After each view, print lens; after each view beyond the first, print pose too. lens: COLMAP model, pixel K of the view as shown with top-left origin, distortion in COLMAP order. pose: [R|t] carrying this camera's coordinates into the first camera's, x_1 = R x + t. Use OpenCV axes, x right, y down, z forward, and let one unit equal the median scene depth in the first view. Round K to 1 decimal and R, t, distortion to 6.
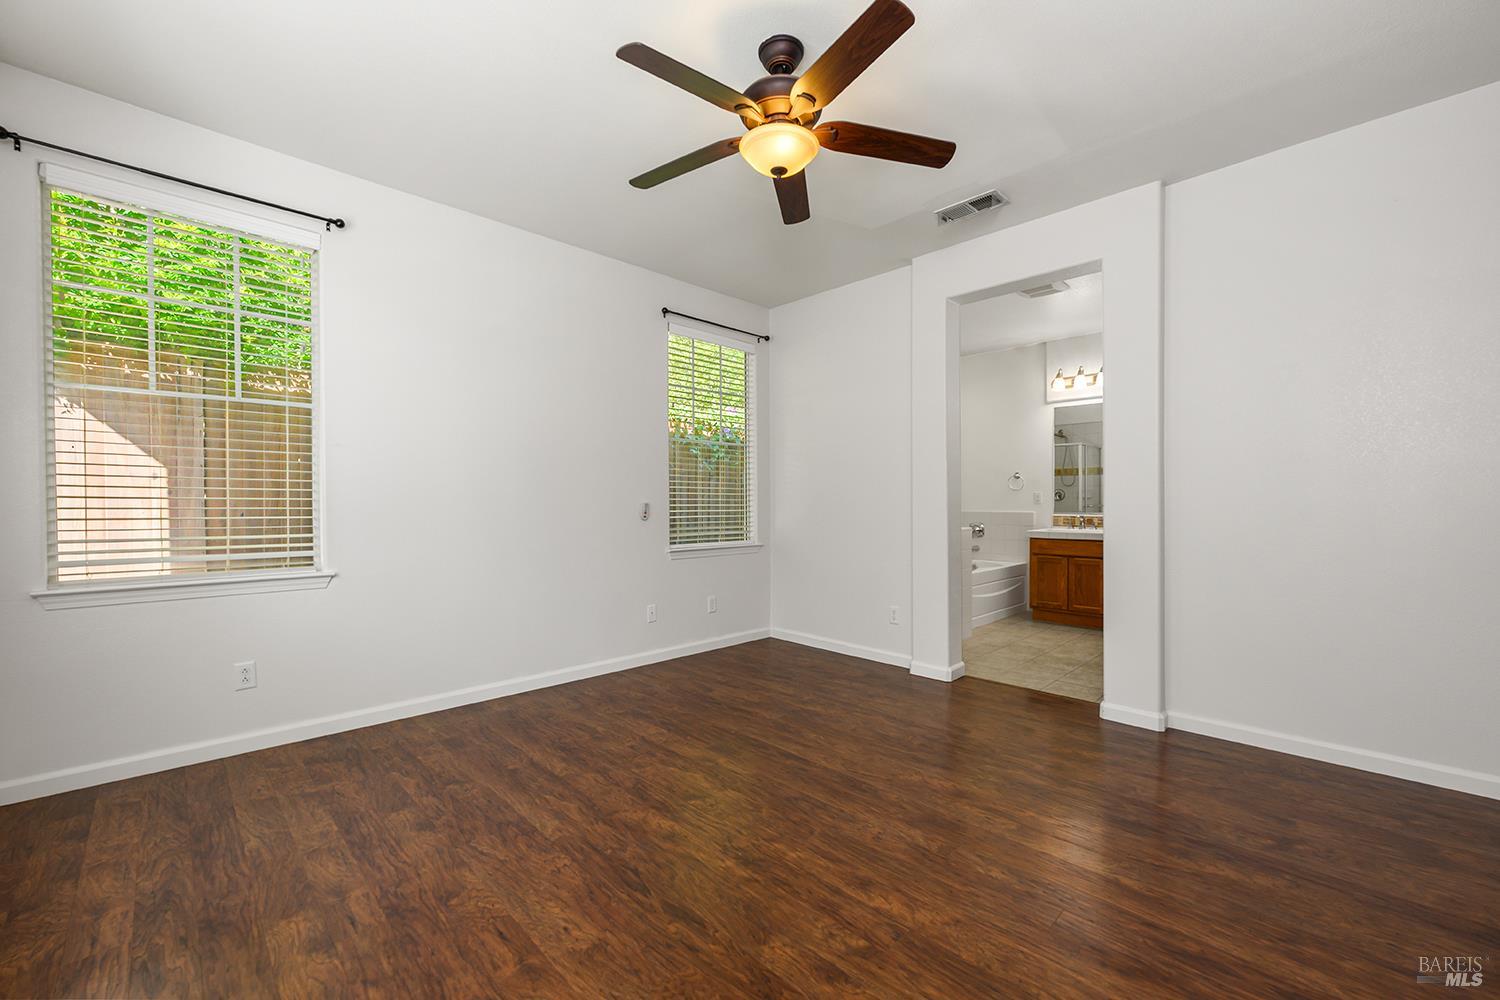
lens RADIAL K [[610.2, 0, 744.9], [0, 610.2, 503.0], [0, 0, 1]] dist [-0.003395, -0.000244]
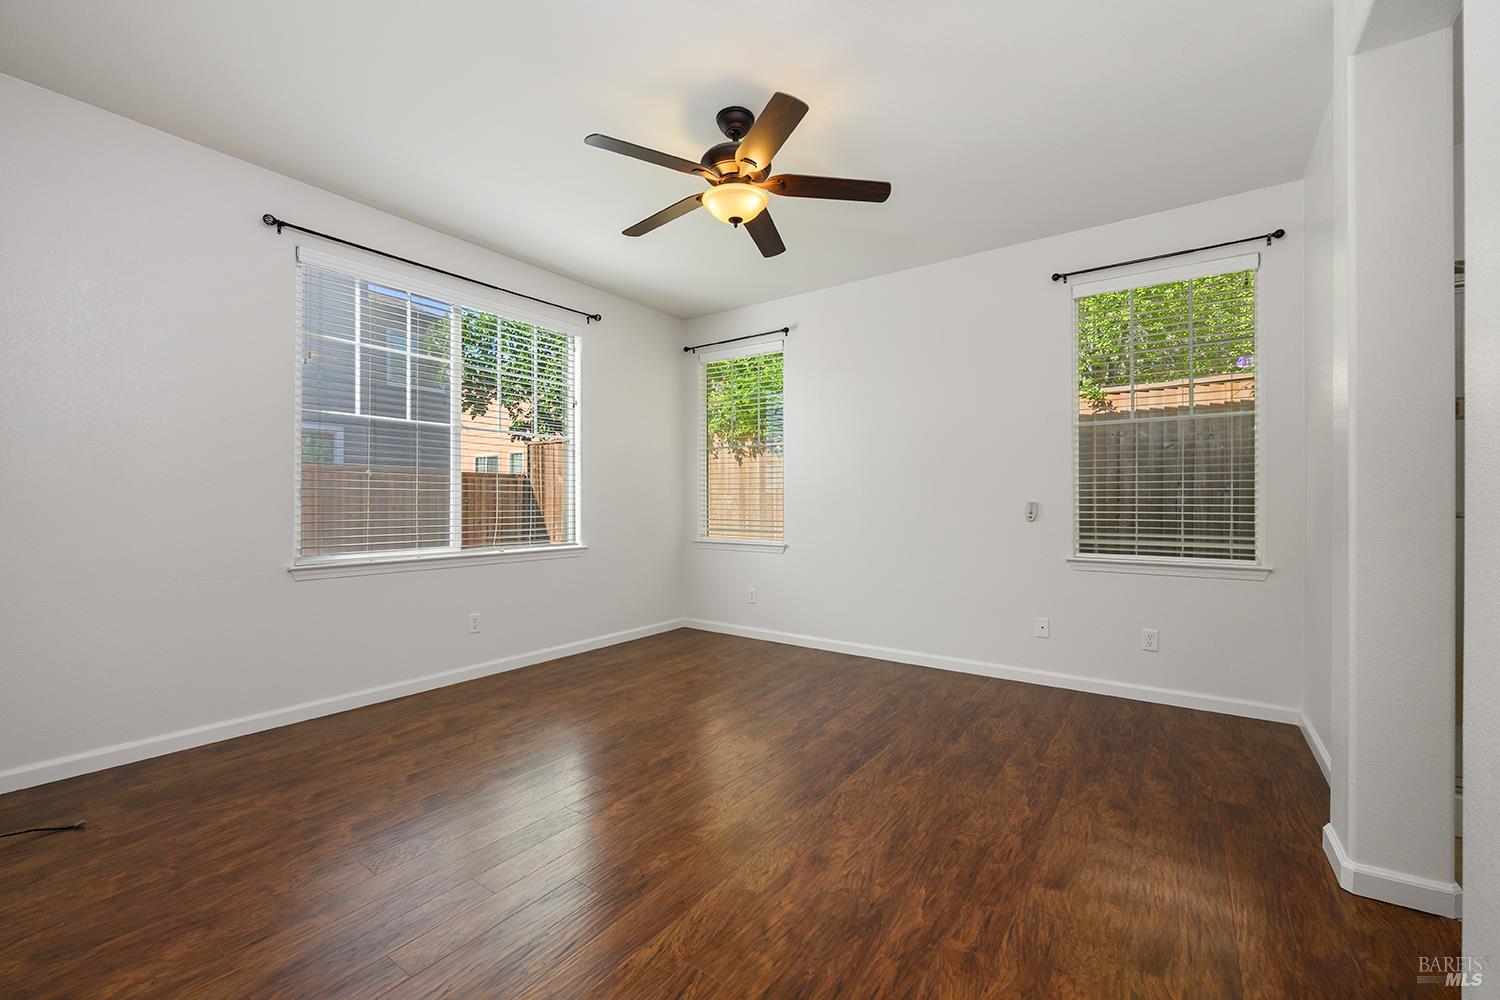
lens RADIAL K [[610.2, 0, 747.7], [0, 610.2, 502.0], [0, 0, 1]] dist [-0.003395, -0.000244]
pose [[0.167551, -0.004700, -0.985852, 0.906252], [-0.001853, 0.999985, -0.005082, 0.006922], [0.985862, 0.002678, 0.167540, 0.614507]]
